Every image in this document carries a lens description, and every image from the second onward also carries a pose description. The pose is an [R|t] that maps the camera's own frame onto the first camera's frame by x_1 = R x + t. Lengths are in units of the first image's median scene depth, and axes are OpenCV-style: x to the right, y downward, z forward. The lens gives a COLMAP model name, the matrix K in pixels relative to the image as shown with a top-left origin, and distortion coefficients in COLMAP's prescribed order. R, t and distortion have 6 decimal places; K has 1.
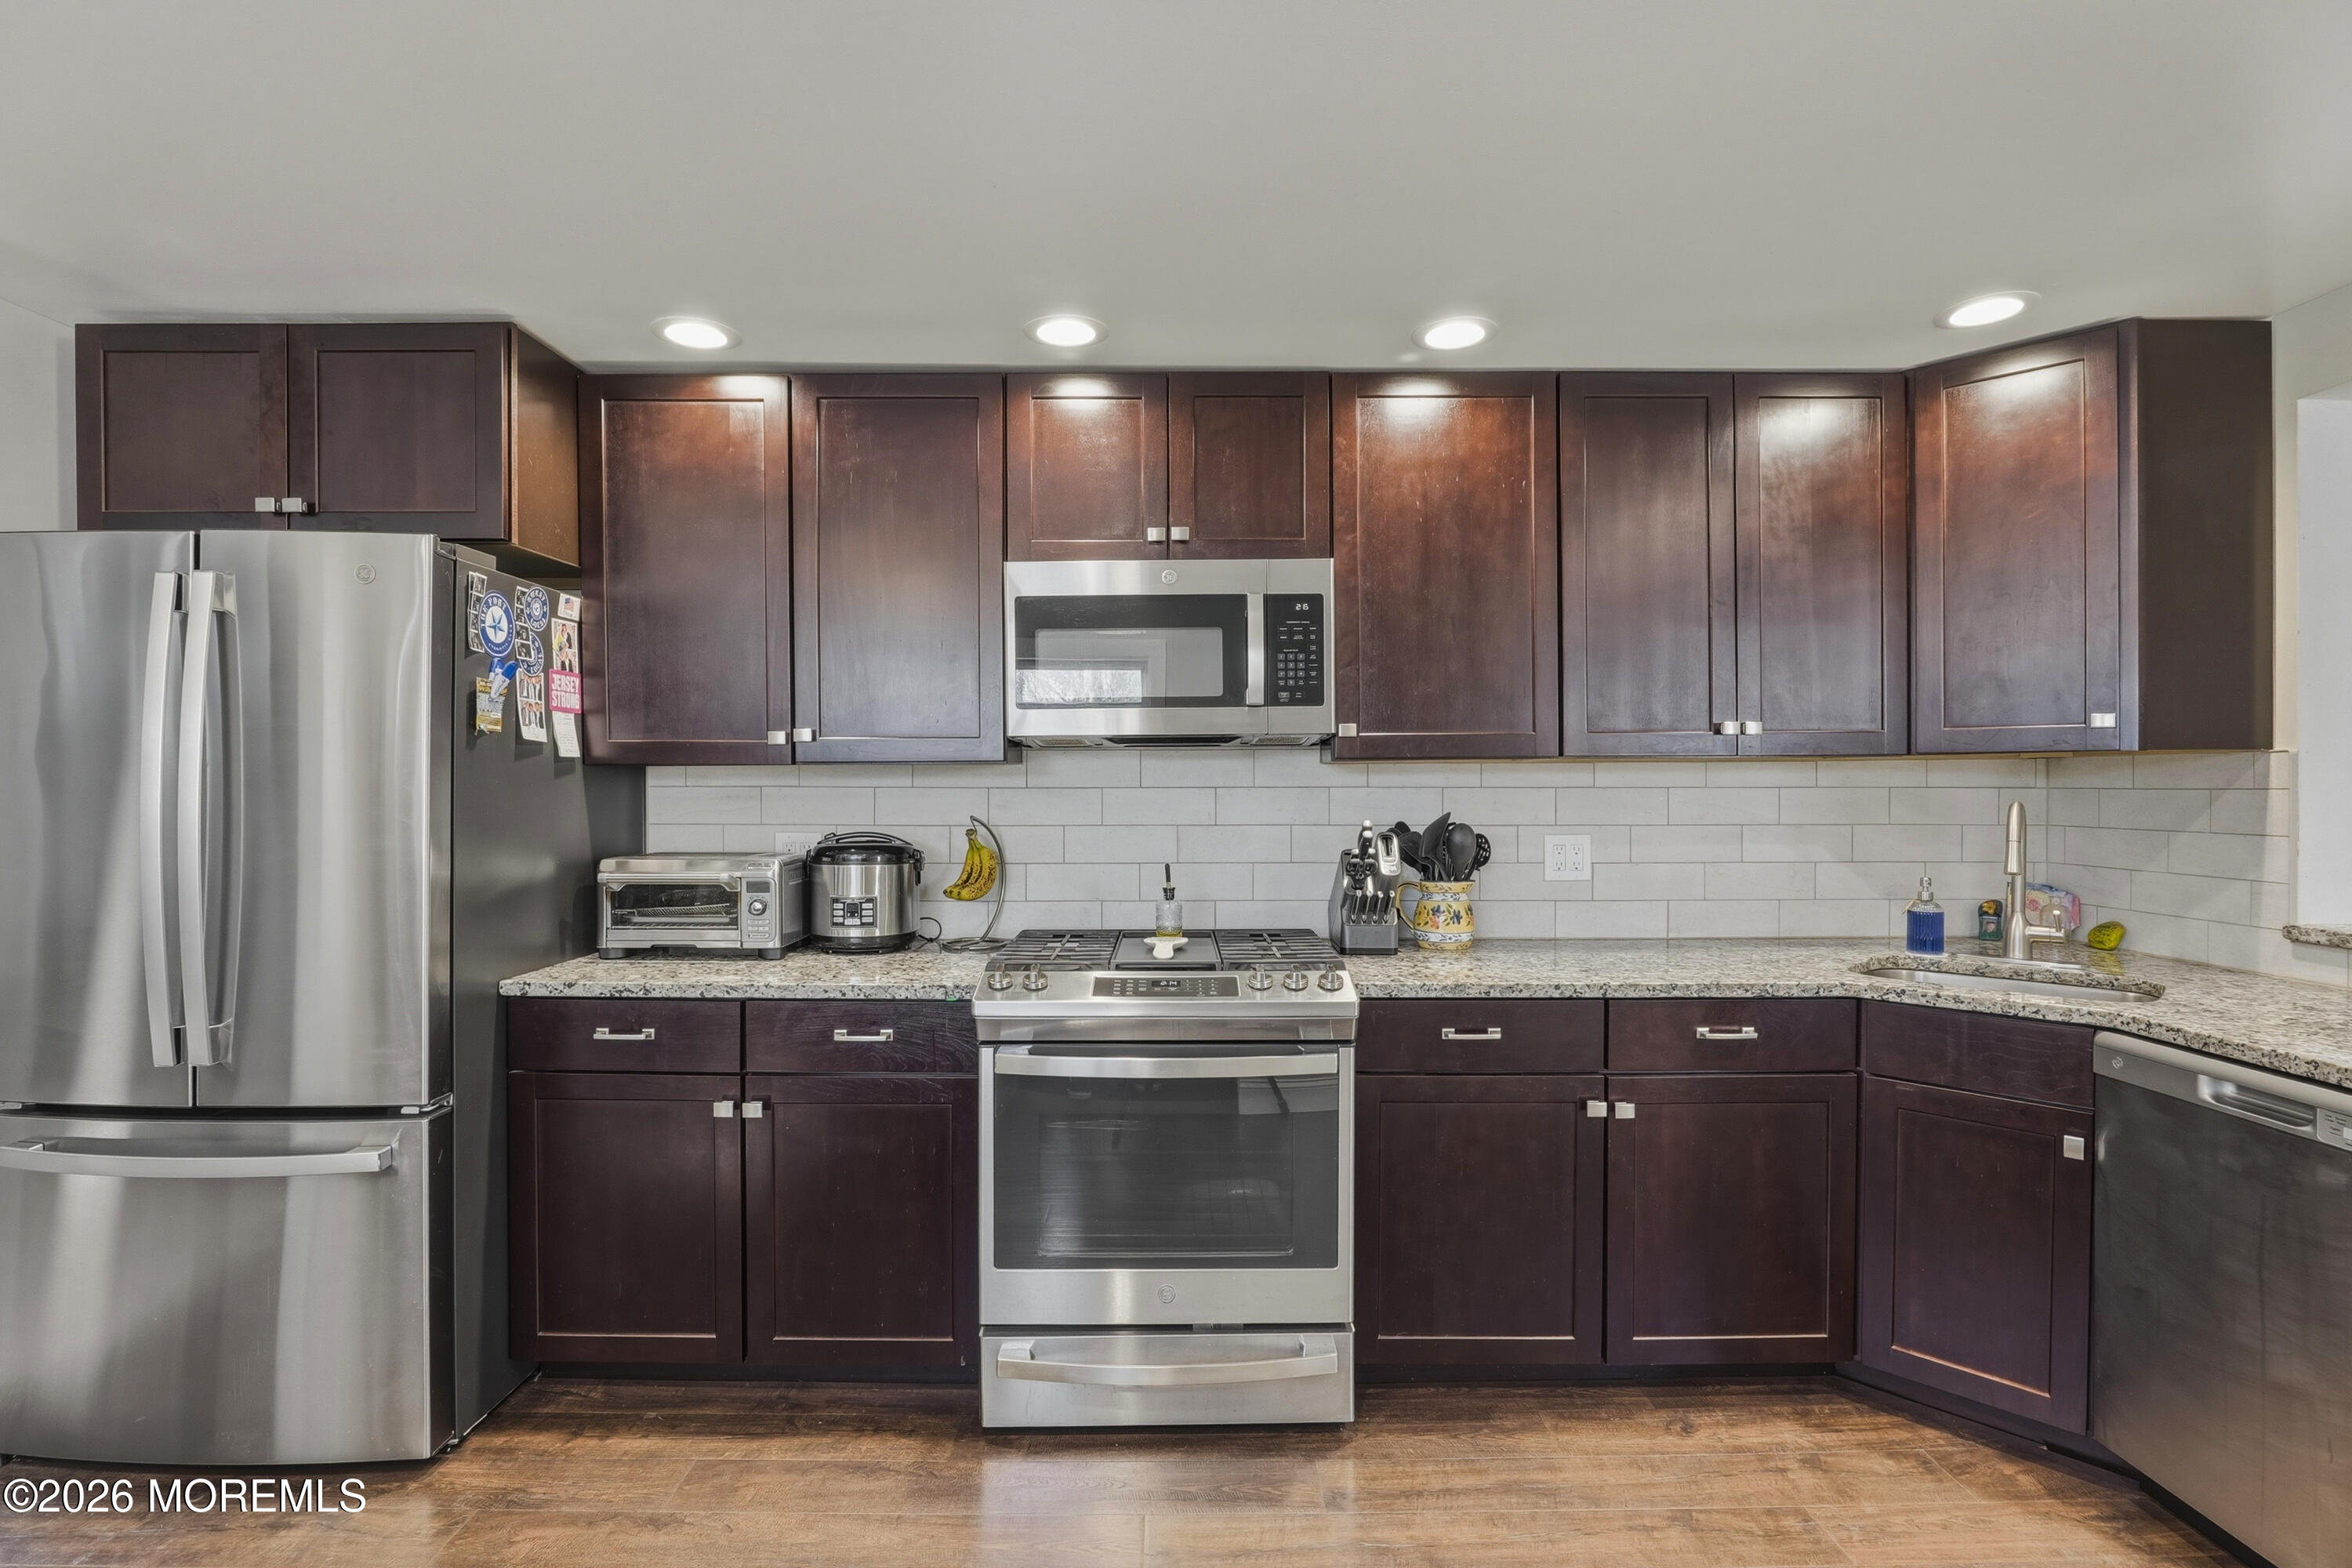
lens RADIAL K [[1102.6, 0, 1174.1], [0, 1102.6, 792.8], [0, 0, 1]] dist [-0.013085, 0.001128]
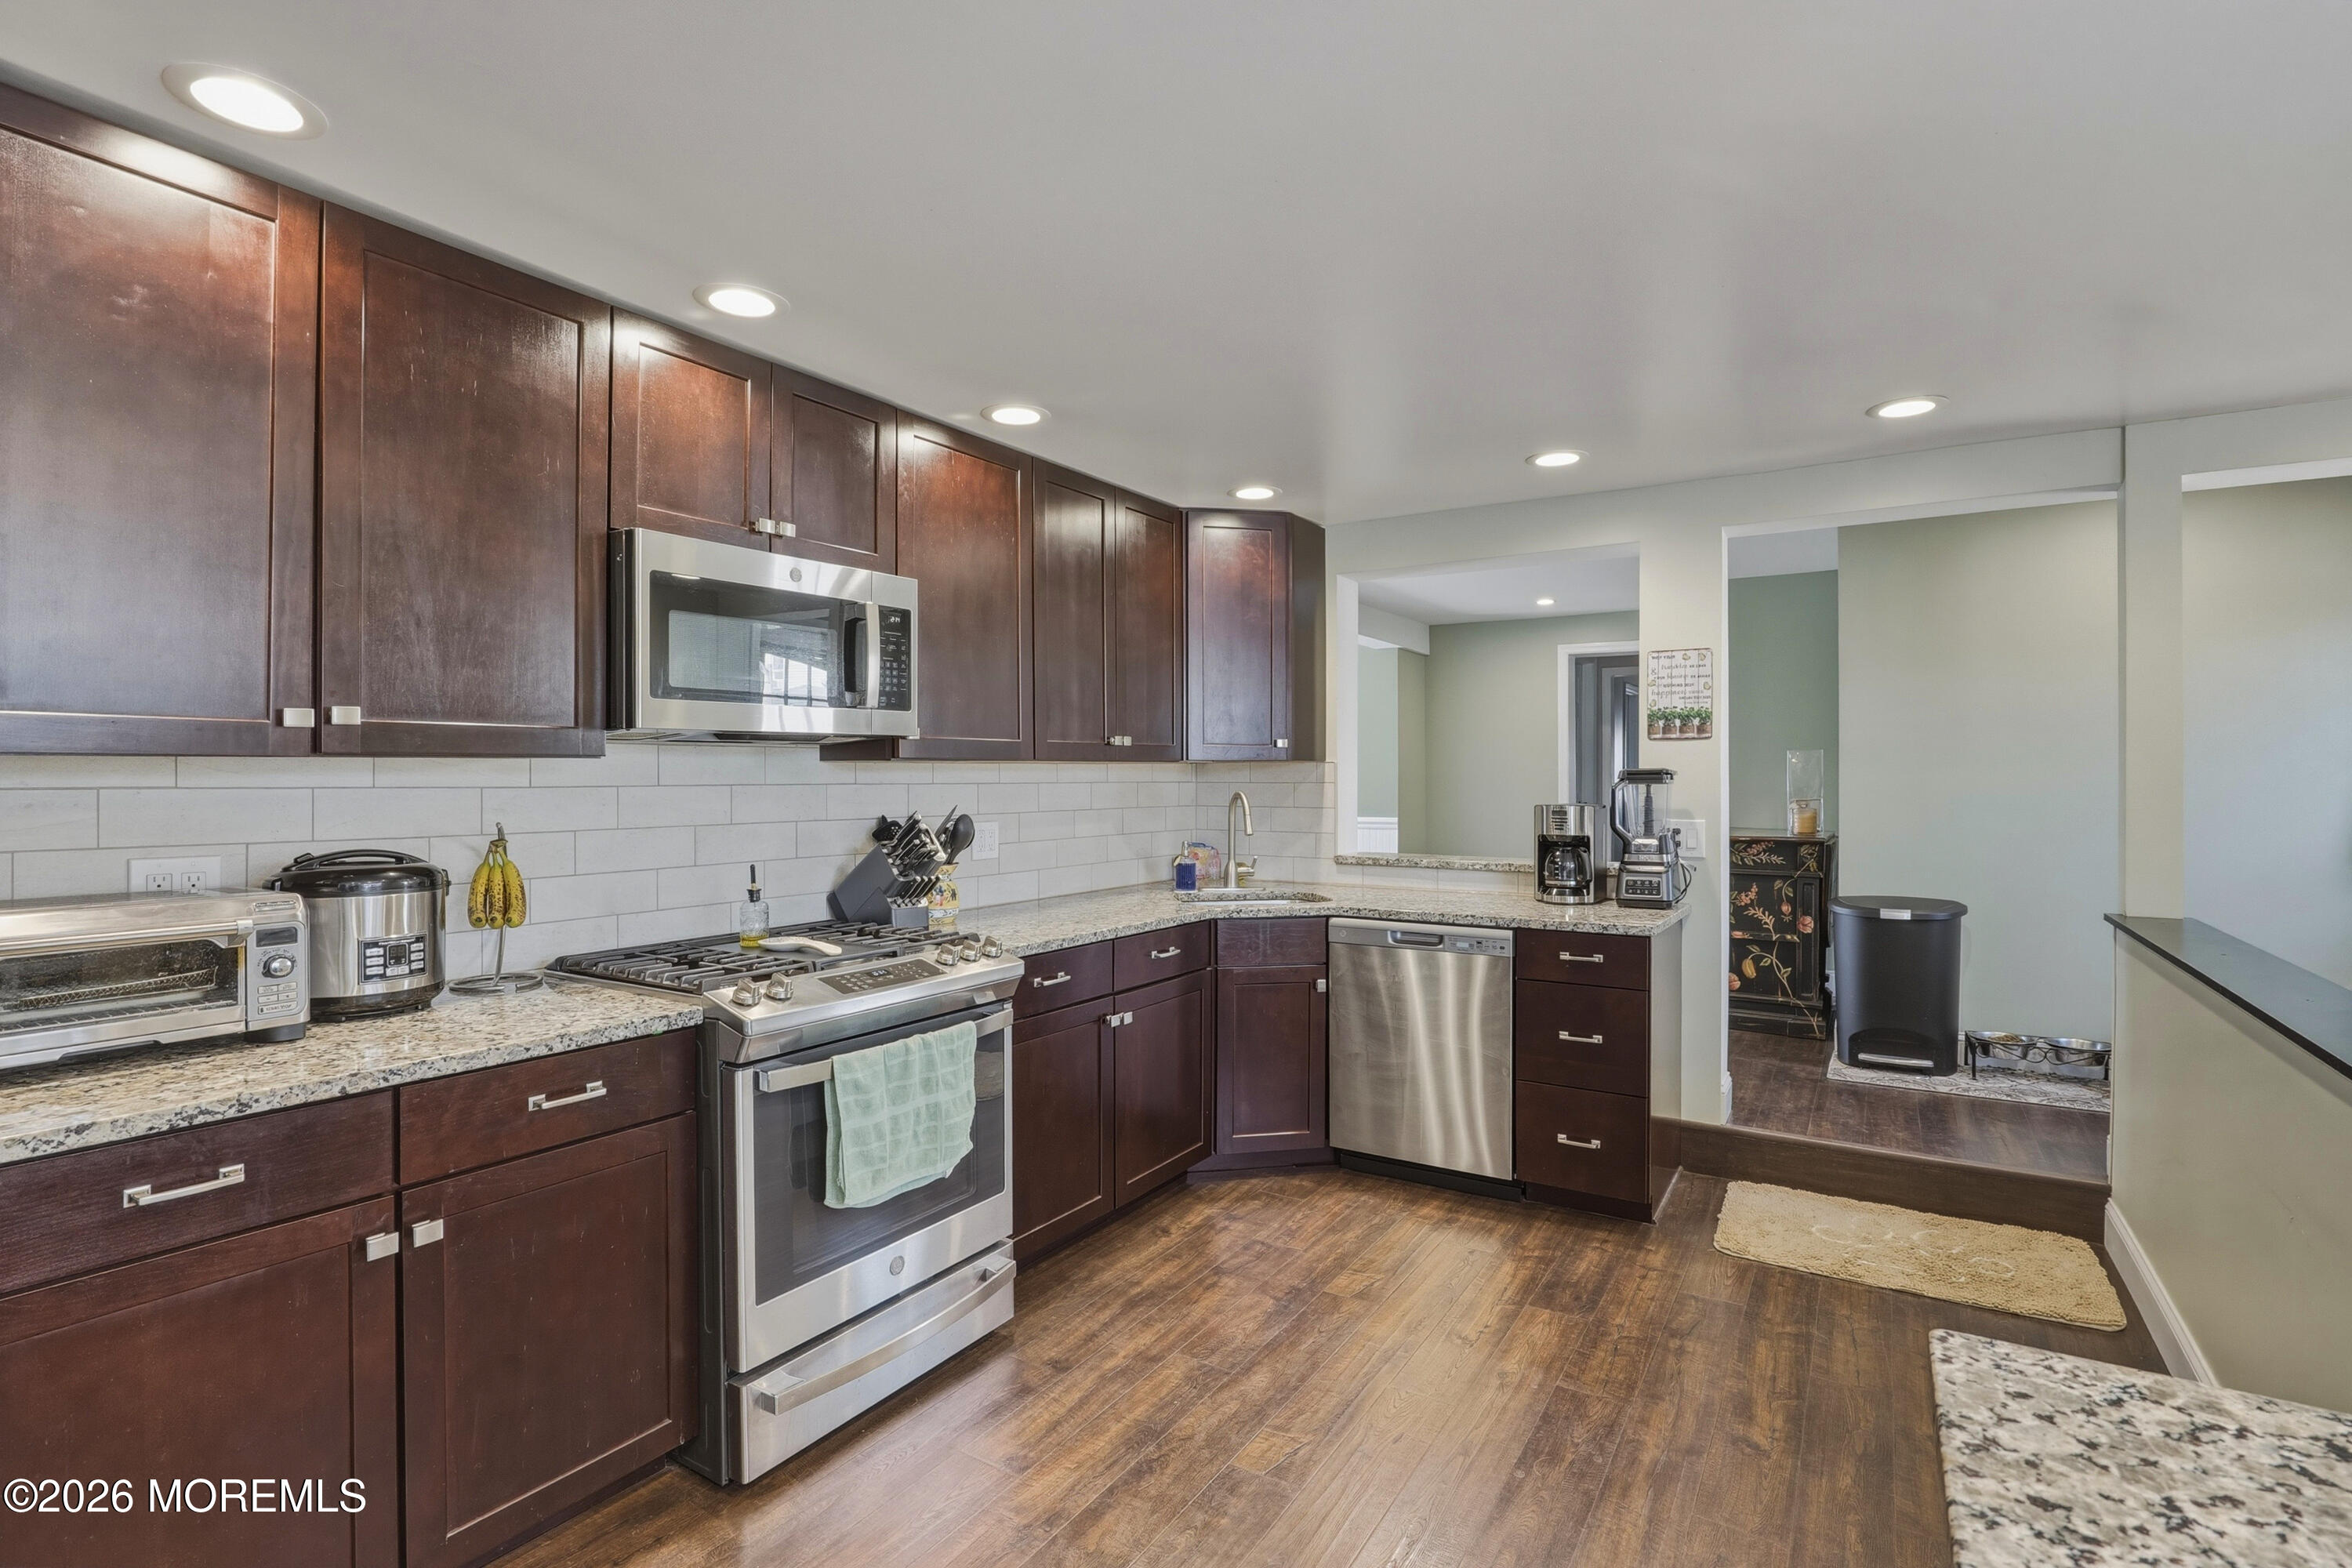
lens RADIAL K [[1102.6, 0, 1174.1], [0, 1102.6, 792.8], [0, 0, 1]] dist [-0.013085, 0.001128]
pose [[0.554477, -0.011961, 0.832113, -0.689313], [0.007501, 0.999928, 0.009375, -0.005583], [-0.832165, 0.001043, 0.554527, 0.181609]]
